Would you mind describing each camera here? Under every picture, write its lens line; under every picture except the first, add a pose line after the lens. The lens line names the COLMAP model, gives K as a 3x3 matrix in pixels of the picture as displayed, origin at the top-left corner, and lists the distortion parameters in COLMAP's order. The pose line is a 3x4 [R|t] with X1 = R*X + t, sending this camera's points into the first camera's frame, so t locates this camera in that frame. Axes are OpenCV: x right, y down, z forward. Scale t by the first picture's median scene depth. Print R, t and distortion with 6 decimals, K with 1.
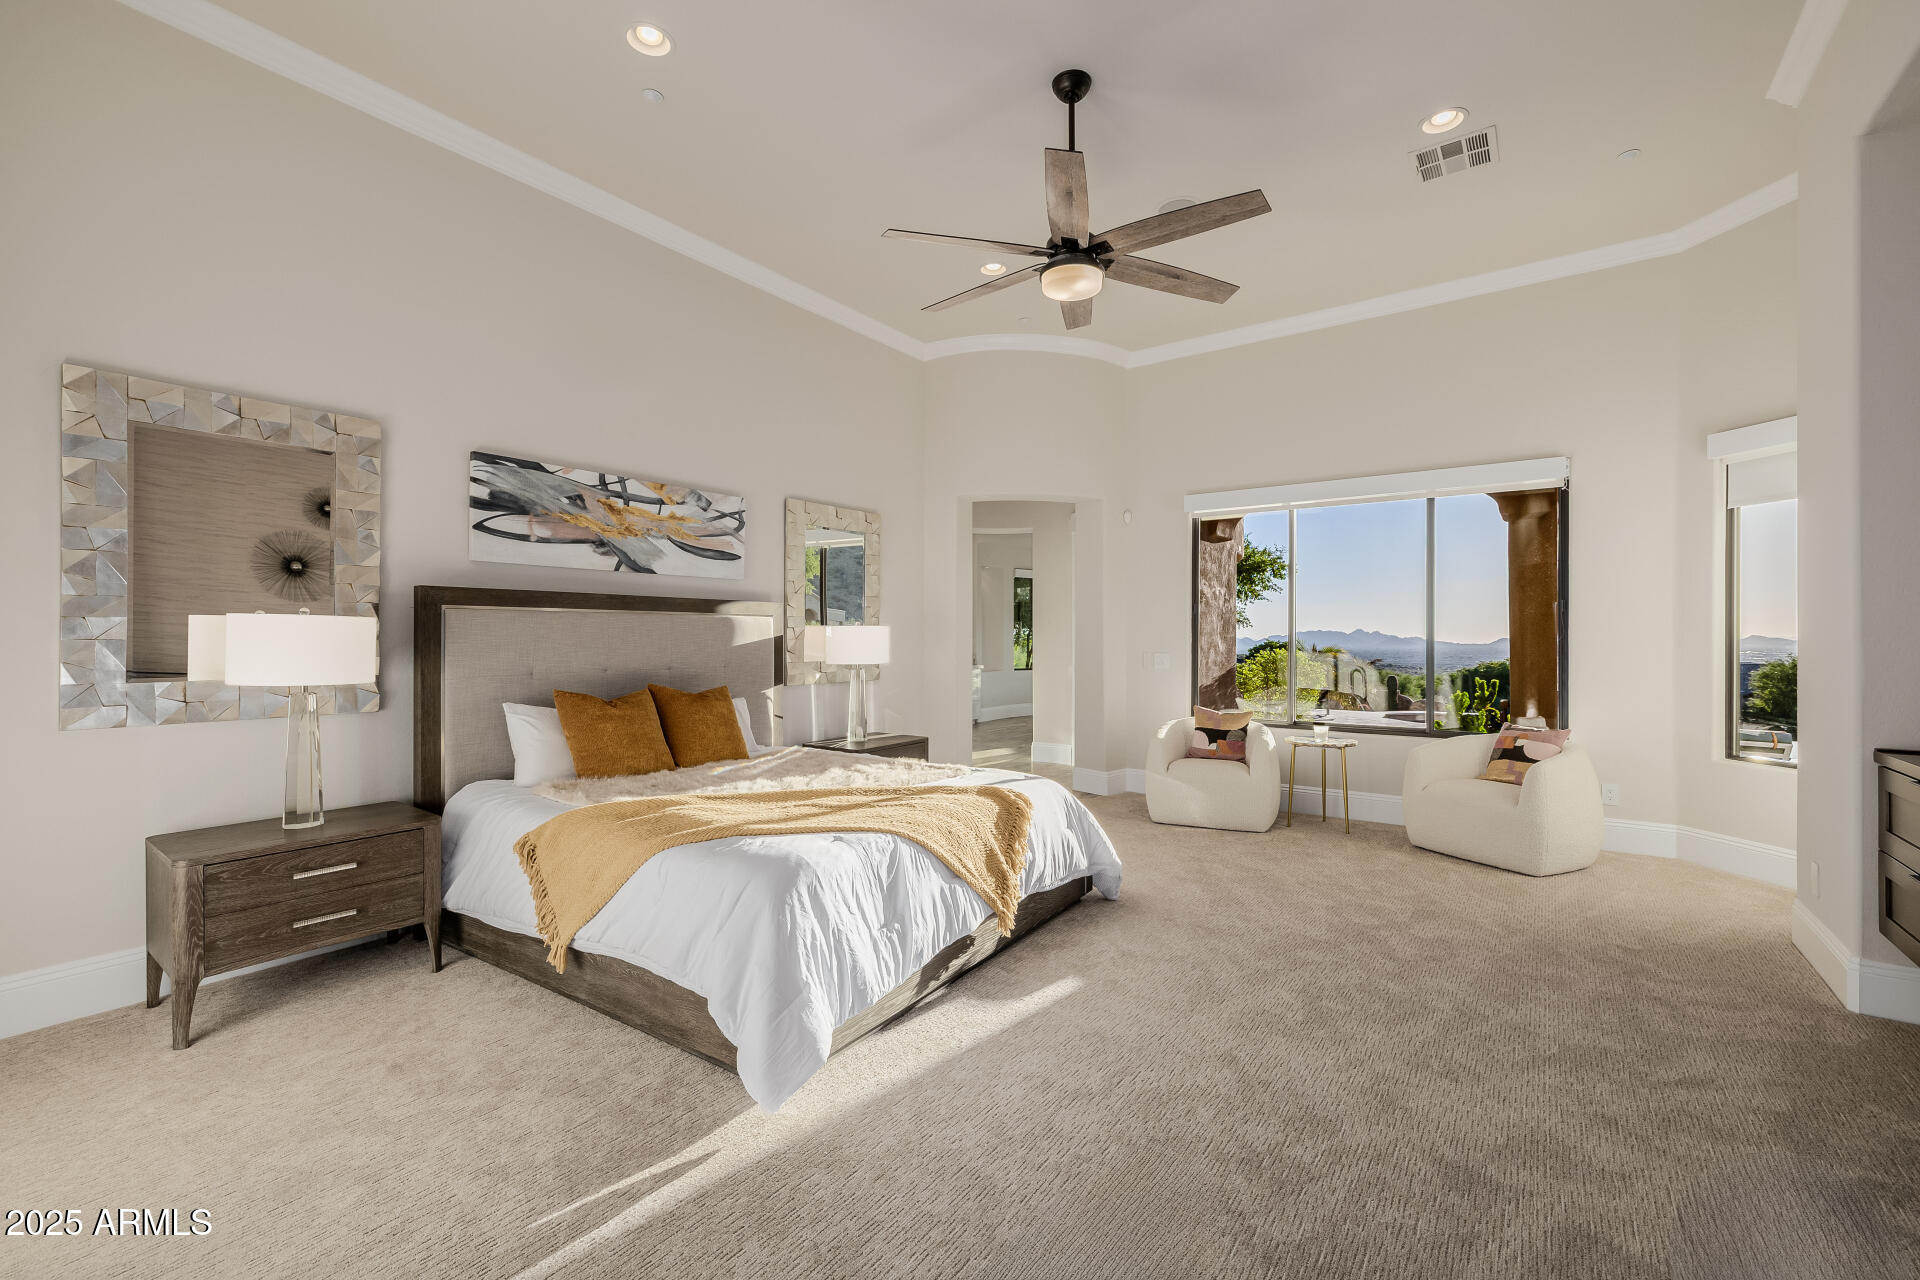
lens RADIAL K [[833.7, 0, 960.4], [0, 833.7, 639.7], [0, 0, 1]] dist [-0.000969, 0.000137]
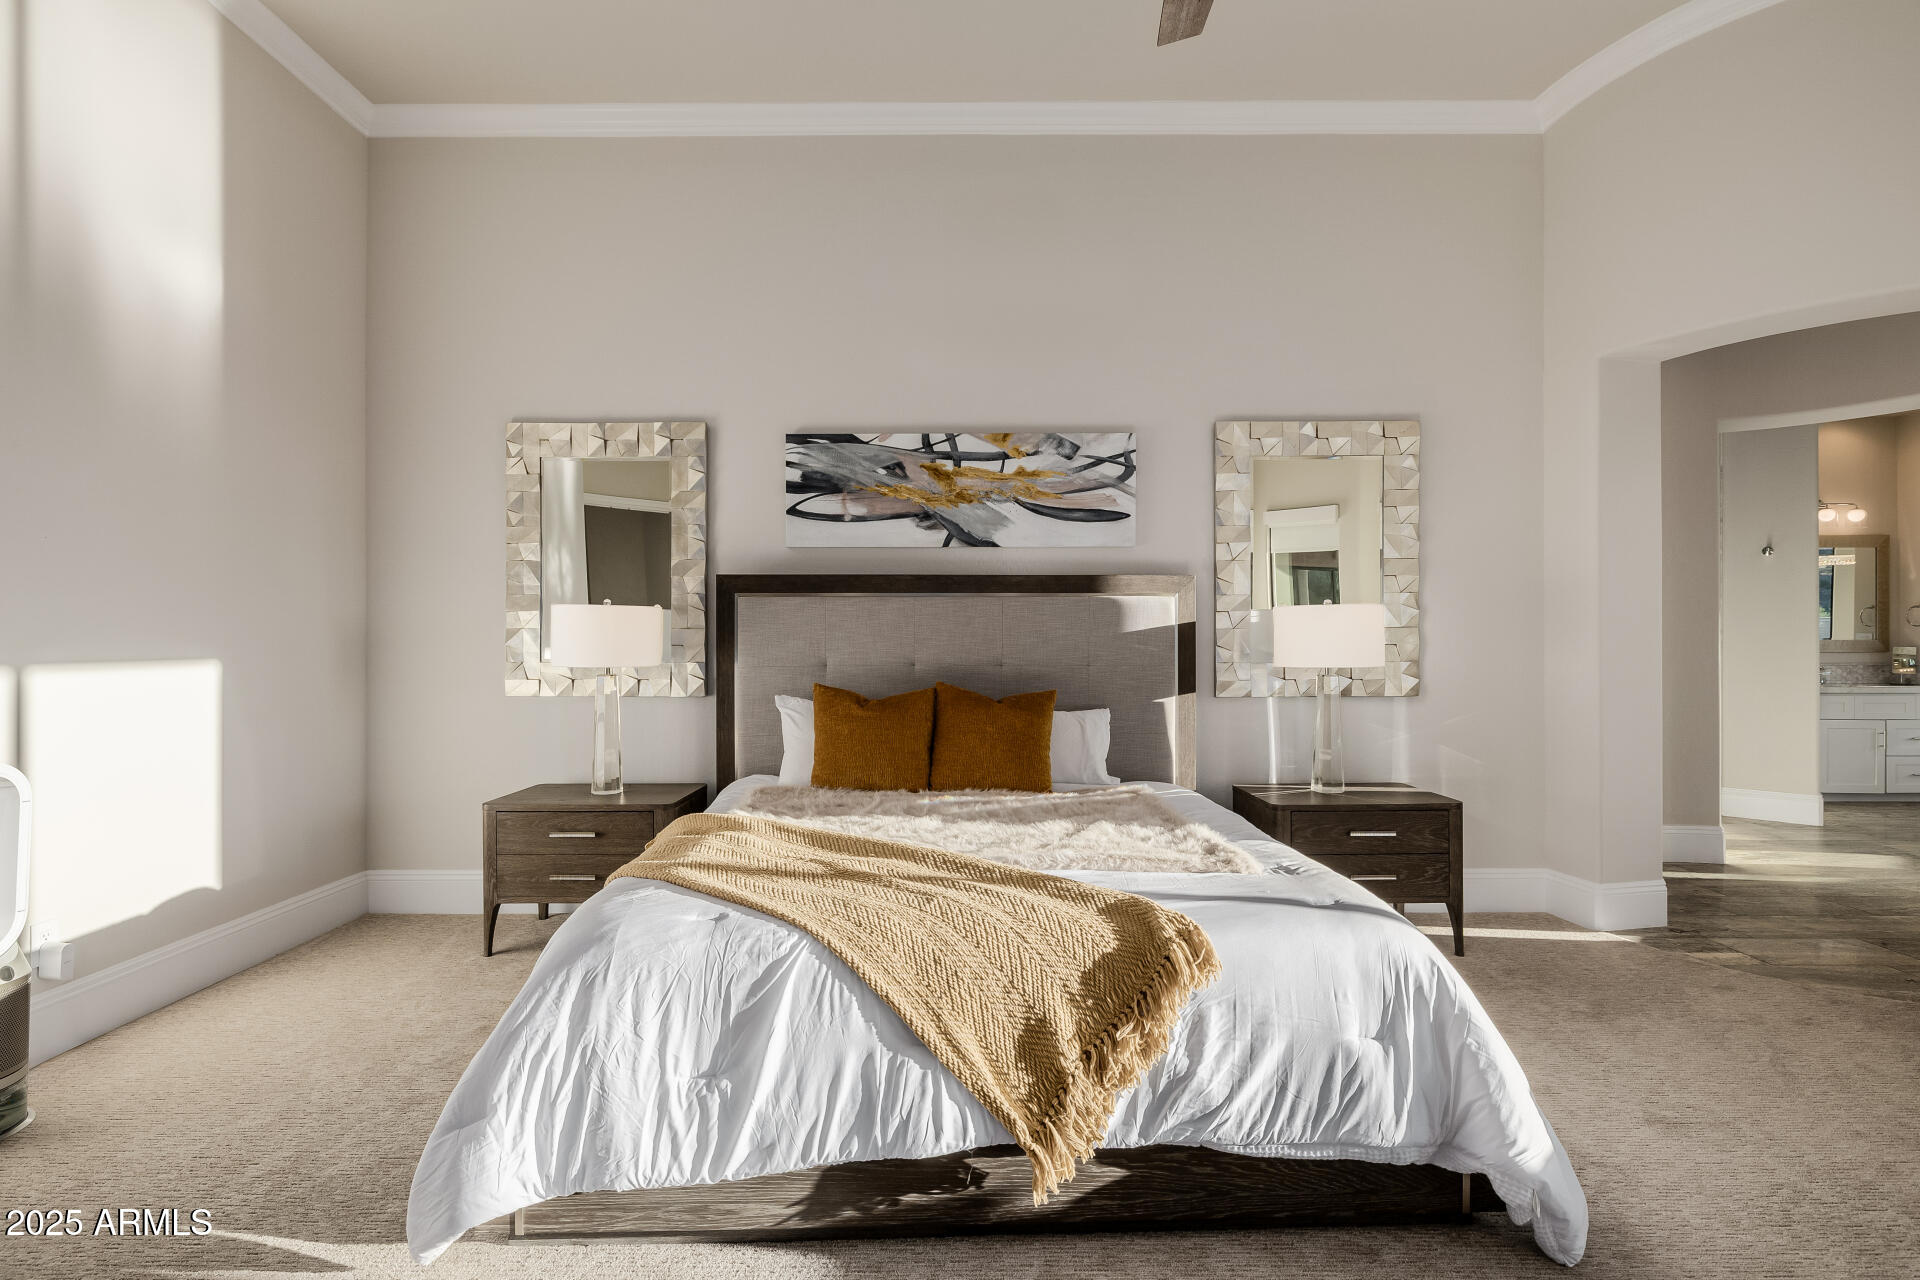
lens RADIAL K [[930.8, 0, 958.7], [0, 930.8, 642.3], [0, 0, 1]] dist [-0.005782, -0.000509]
pose [[0.568899, -0.000128, -0.822407, 0.373837], [-0.001211, 0.999999, -0.000993, 0.014818], [0.822406, 0.001561, 0.568899, 0.490970]]
